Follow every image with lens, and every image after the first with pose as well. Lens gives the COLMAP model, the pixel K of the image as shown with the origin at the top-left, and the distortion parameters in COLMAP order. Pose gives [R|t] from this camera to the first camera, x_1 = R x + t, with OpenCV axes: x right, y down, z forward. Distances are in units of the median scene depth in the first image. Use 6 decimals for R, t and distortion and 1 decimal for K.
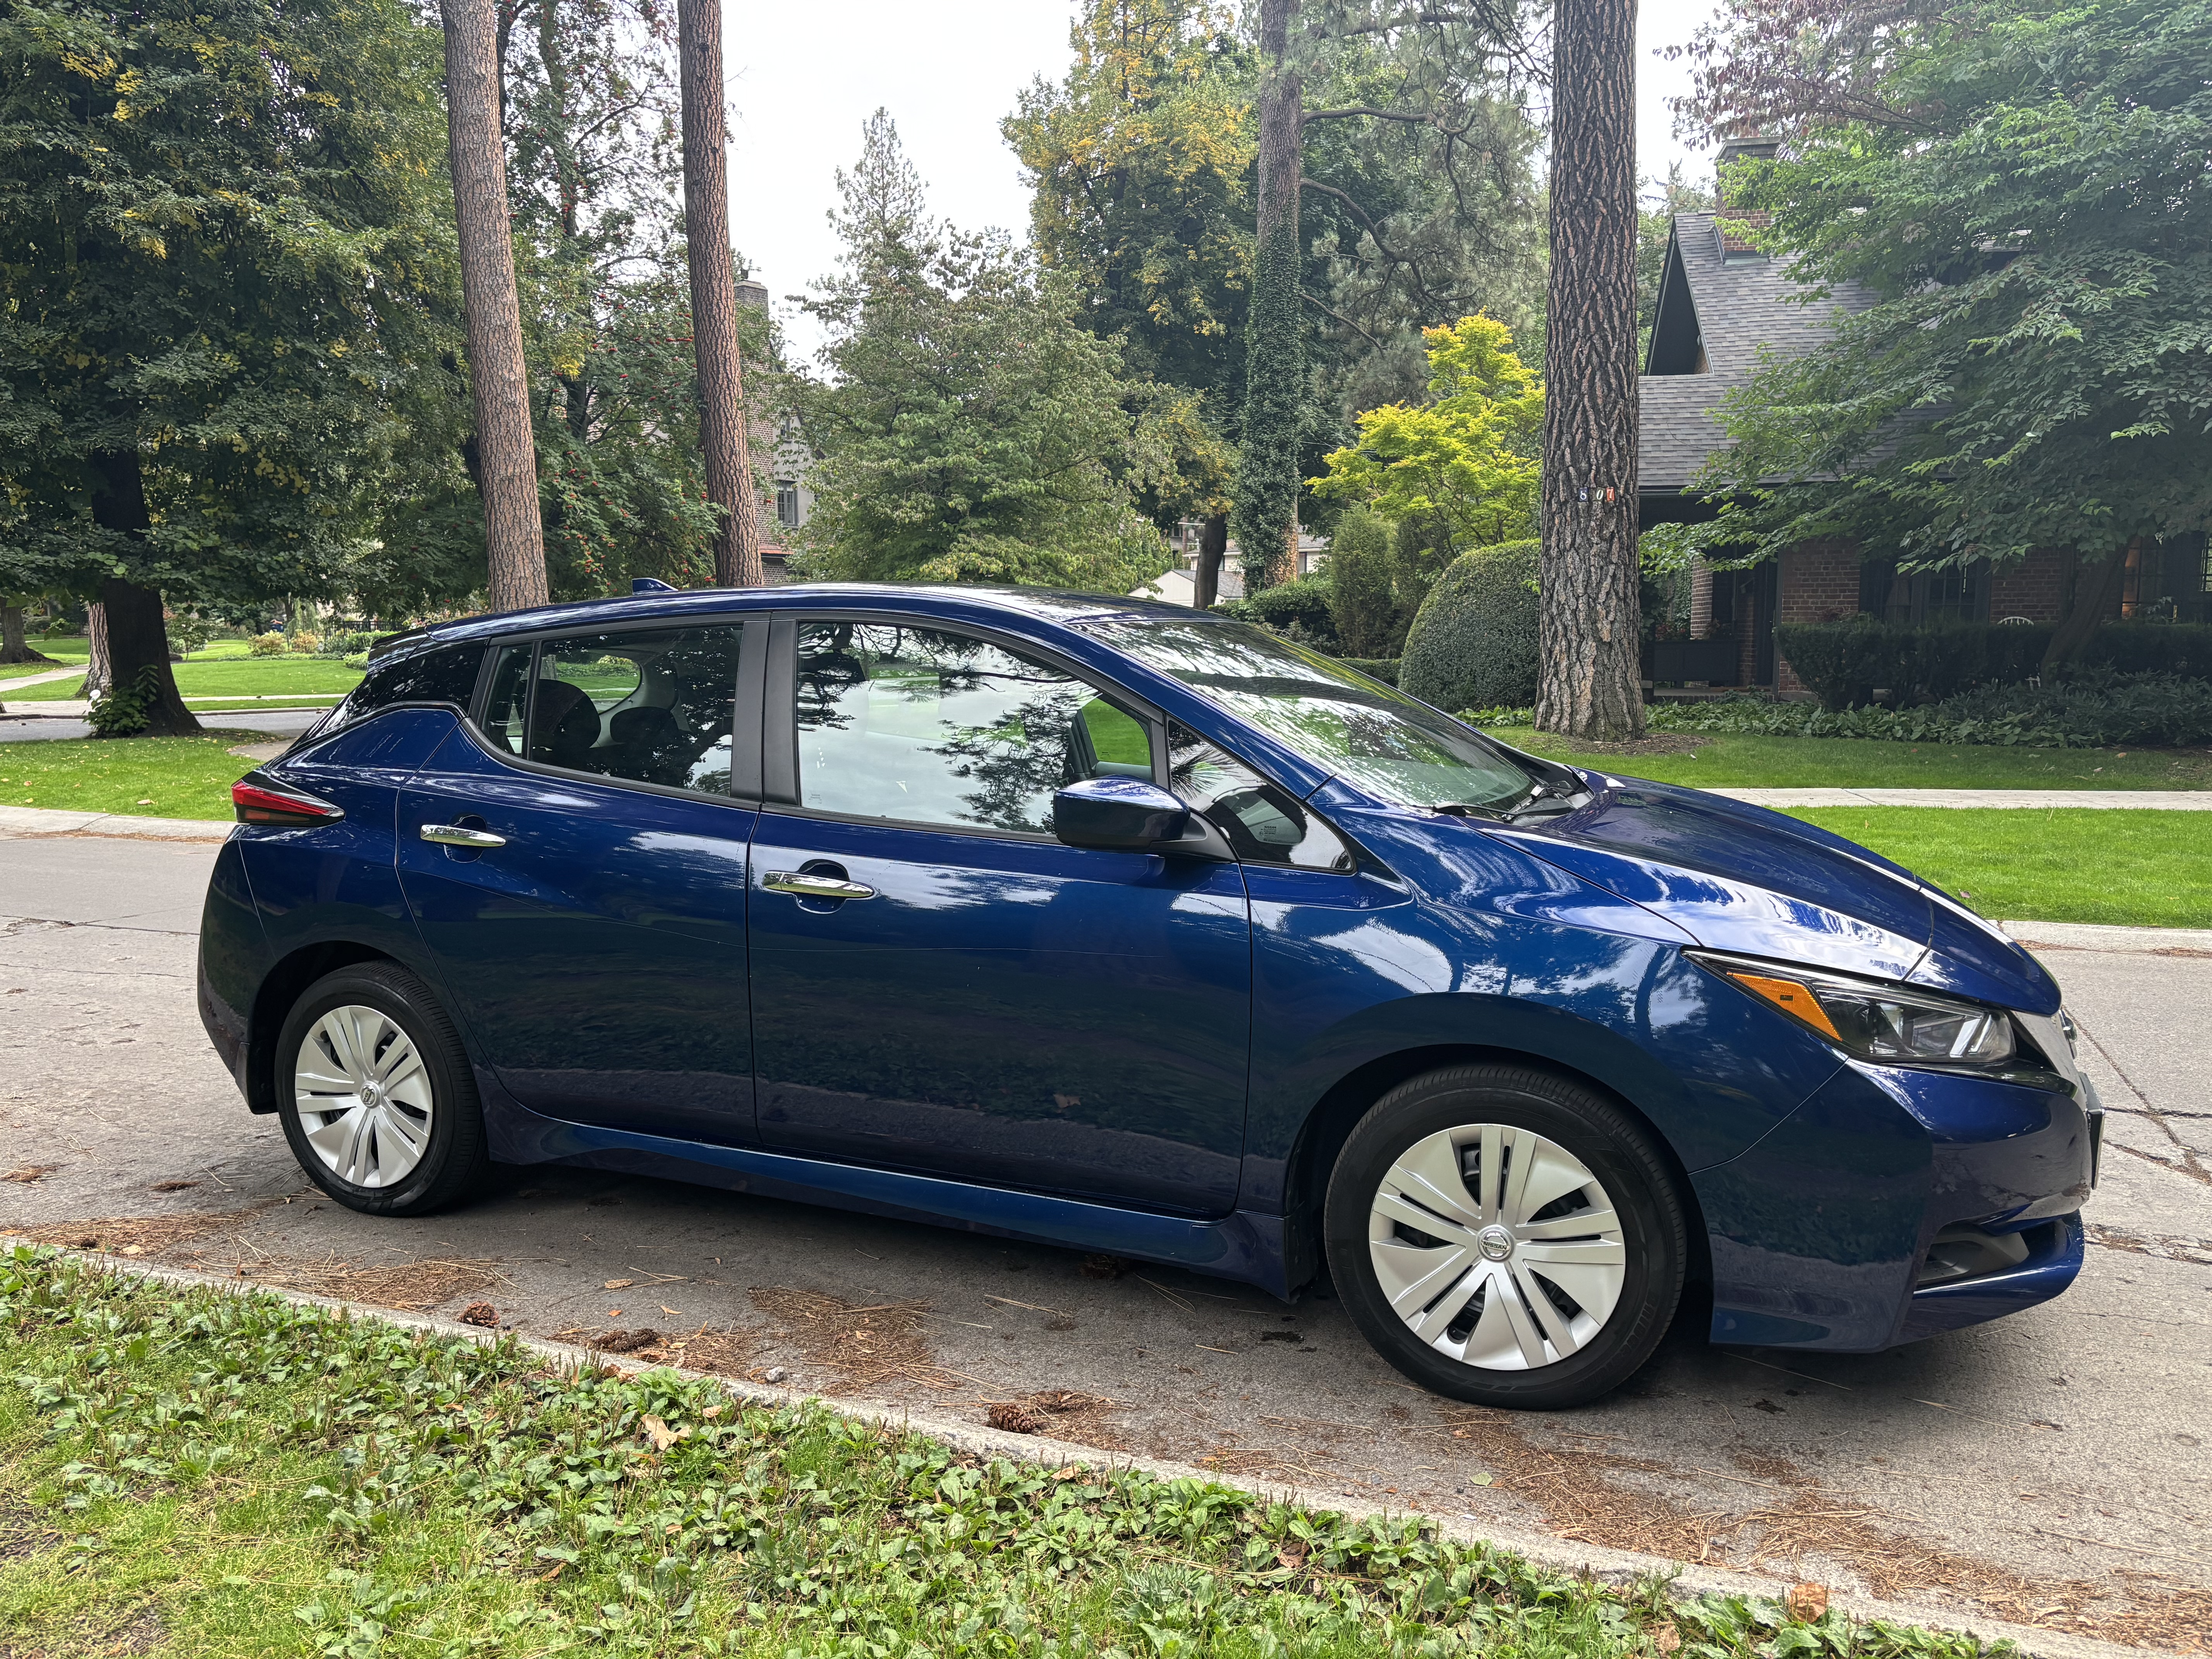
lens RADIAL K [[1696.0, 0, 1110.6], [0, 1696.0, 838.1], [0, 0, 1]] dist [0.049785, -0.031020]
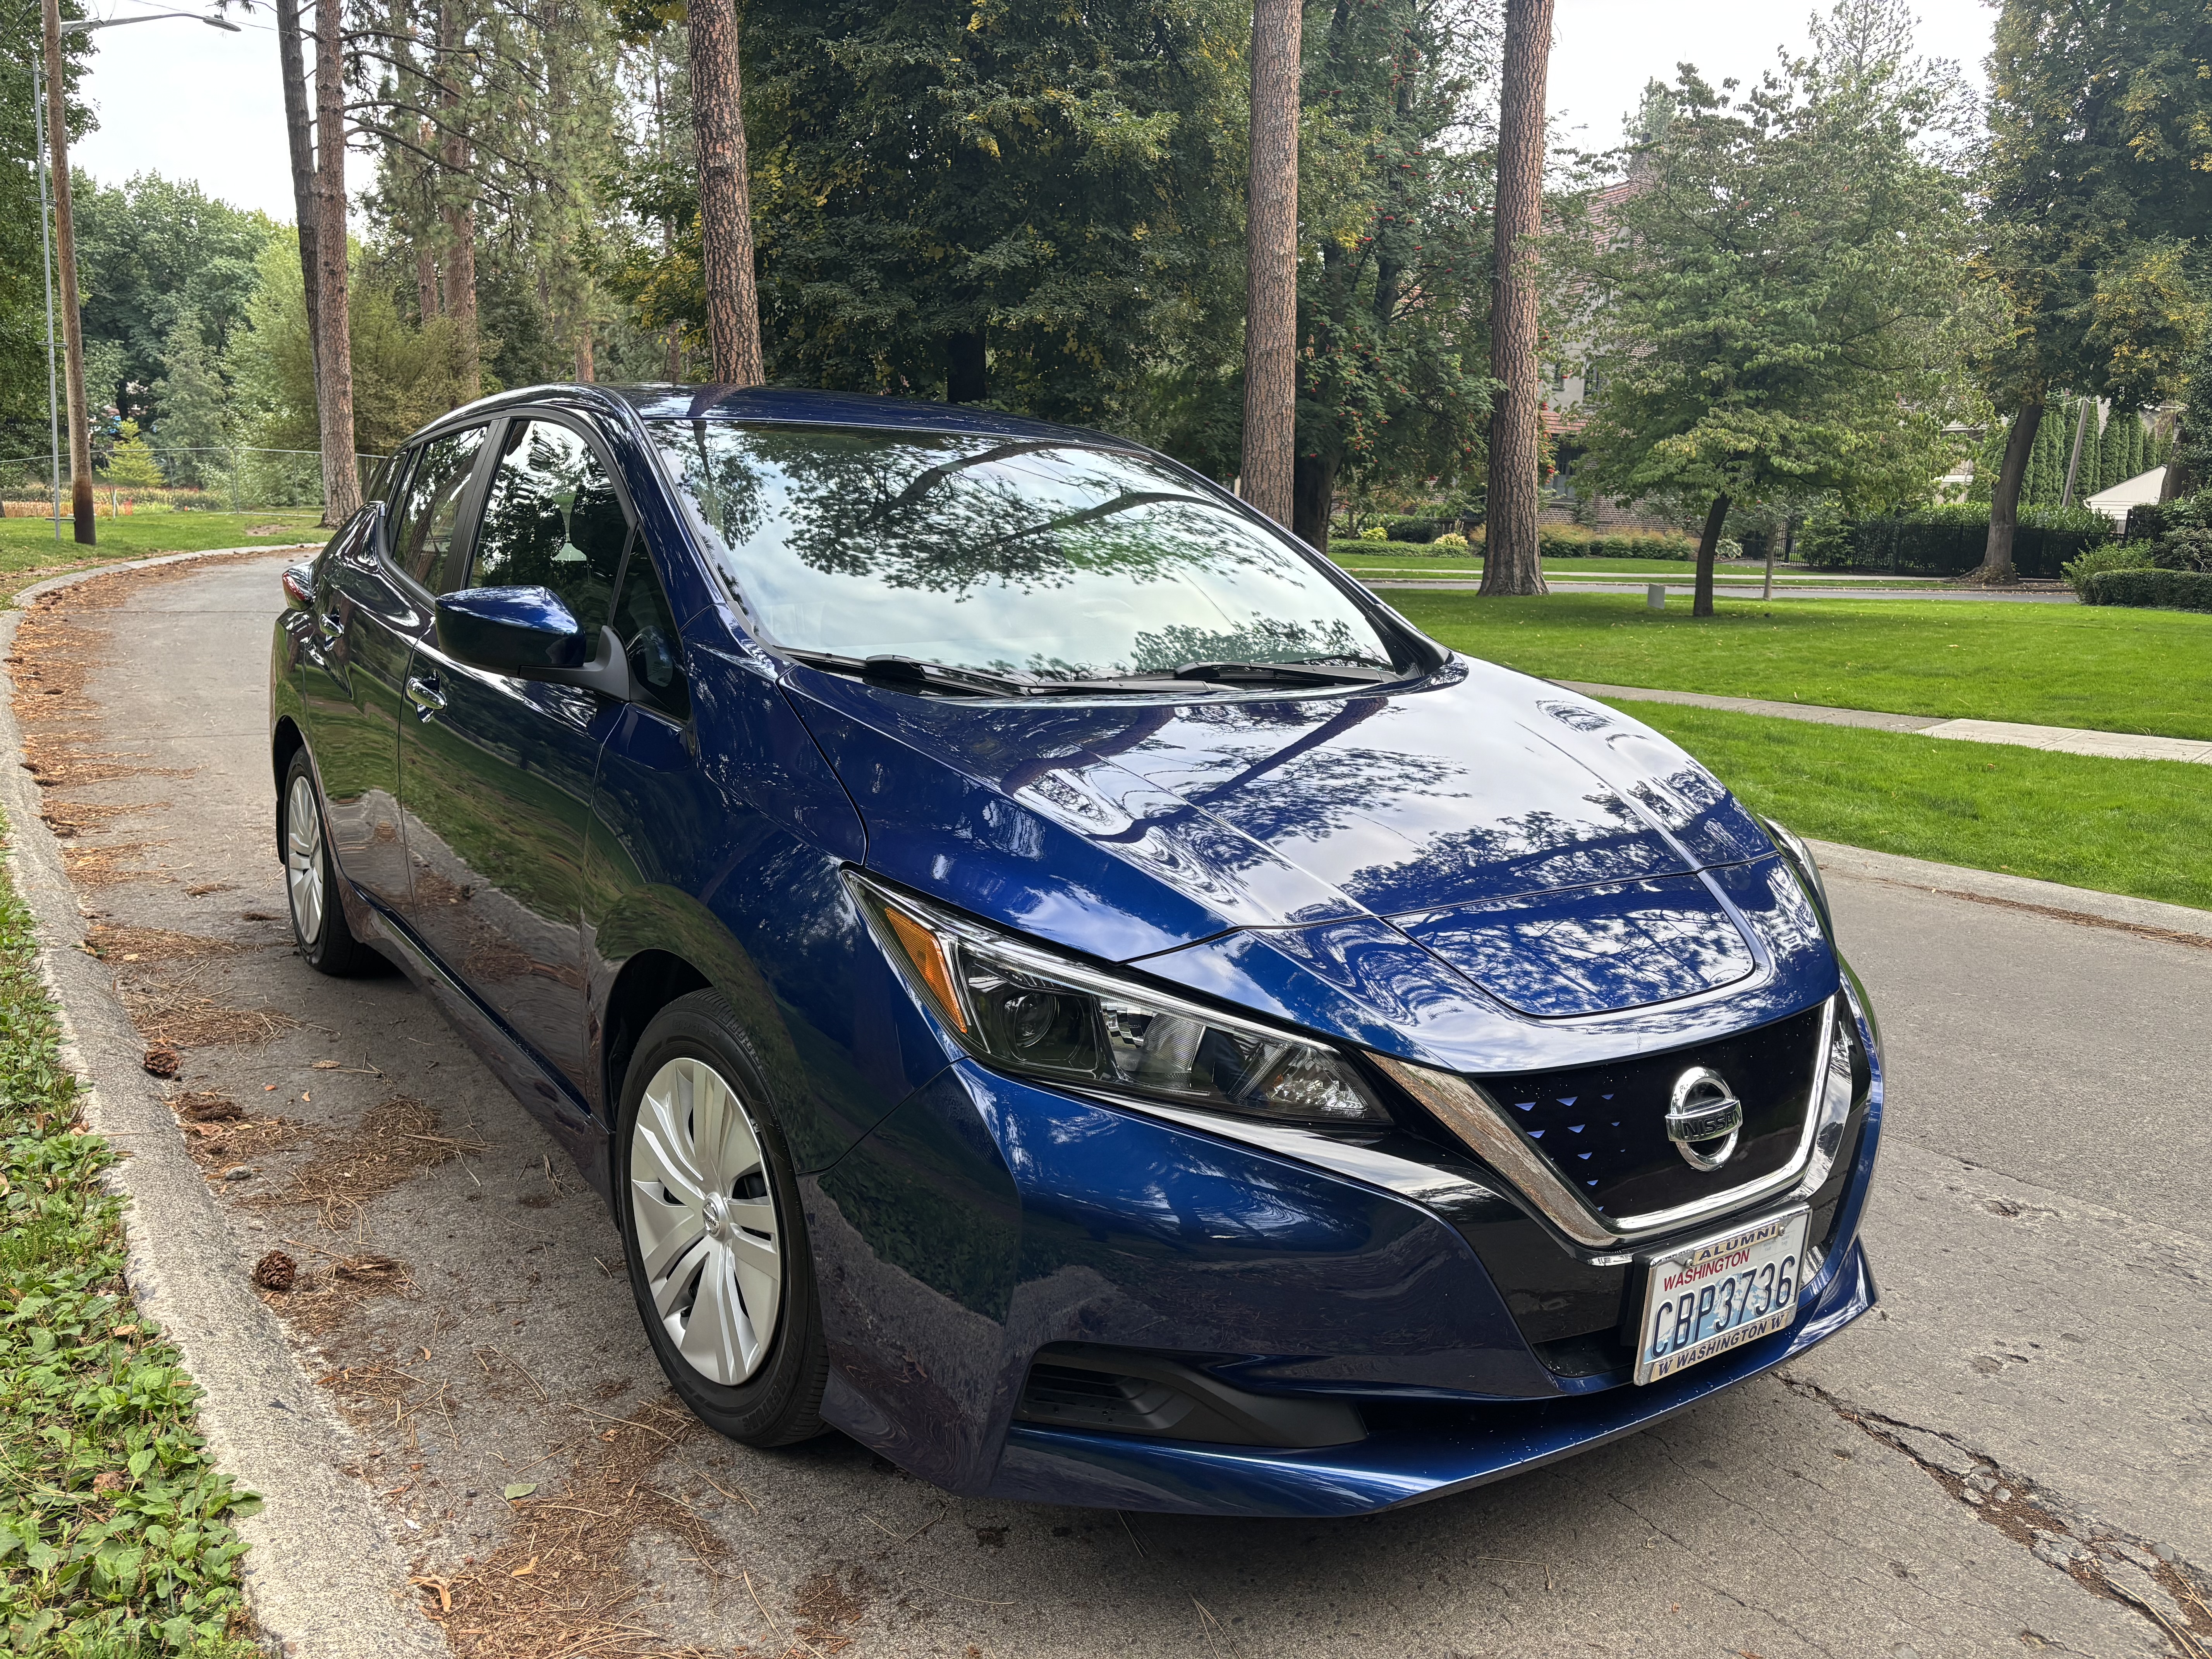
lens RADIAL K [[1669.6, 0, 1106.0], [0, 1669.6, 829.5], [0, 0, 1]] dist [0.086947, -0.099053]
pose [[0.852909, 0.135915, -0.504057, 0.116862], [-0.105882, 0.990485, 0.087916, -0.003755], [0.511209, -0.021614, 0.859184, 0.068254]]
